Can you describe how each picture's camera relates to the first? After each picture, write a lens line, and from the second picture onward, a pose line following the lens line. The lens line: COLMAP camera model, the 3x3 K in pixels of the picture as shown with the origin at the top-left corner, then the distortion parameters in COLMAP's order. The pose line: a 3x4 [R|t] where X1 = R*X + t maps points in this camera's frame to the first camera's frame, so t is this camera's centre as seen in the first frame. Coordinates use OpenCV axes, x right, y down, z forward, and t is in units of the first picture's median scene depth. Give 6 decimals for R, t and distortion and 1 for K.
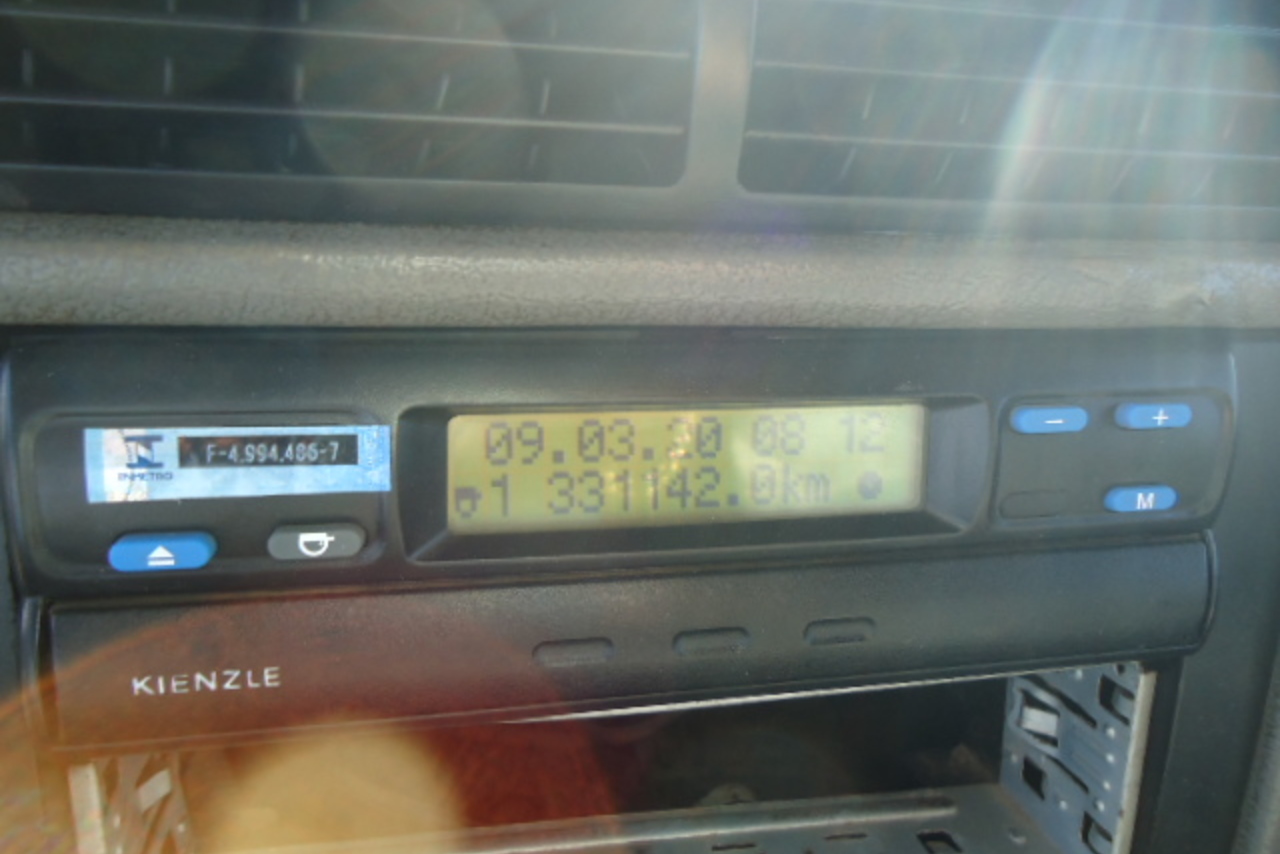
lens RADIAL K [[942.3, 0, 609.5], [0, 942.3, 430.4], [0, 0, 1]] dist [-0.004672, -0.001395]
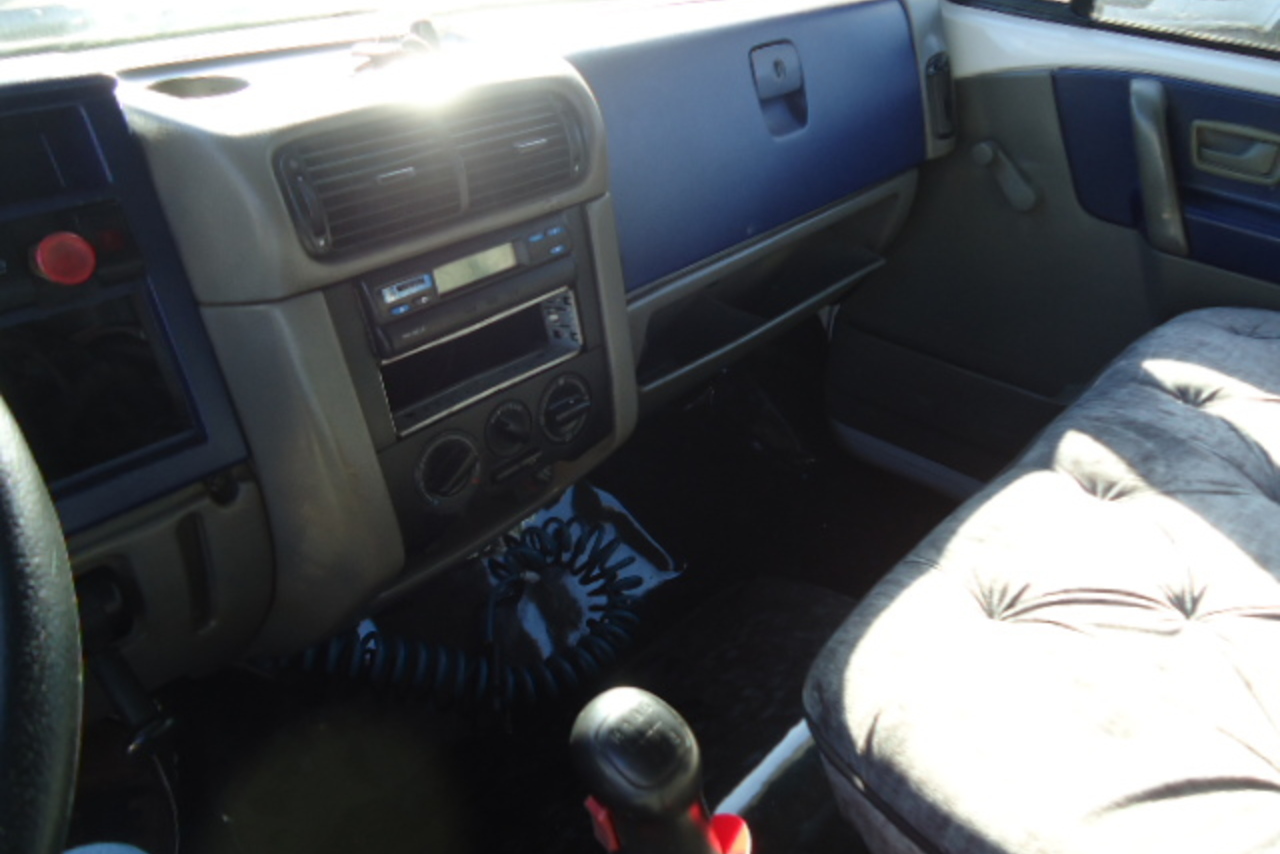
lens RADIAL K [[942.3, 0, 609.5], [0, 942.3, 430.4], [0, 0, 1]] dist [-0.004672, -0.001395]
pose [[0.804046, -0.363042, 0.470860, -1.736605], [0.290123, 0.930821, 0.222264, -0.053253], [-0.518978, -0.042103, 0.853750, -3.137556]]
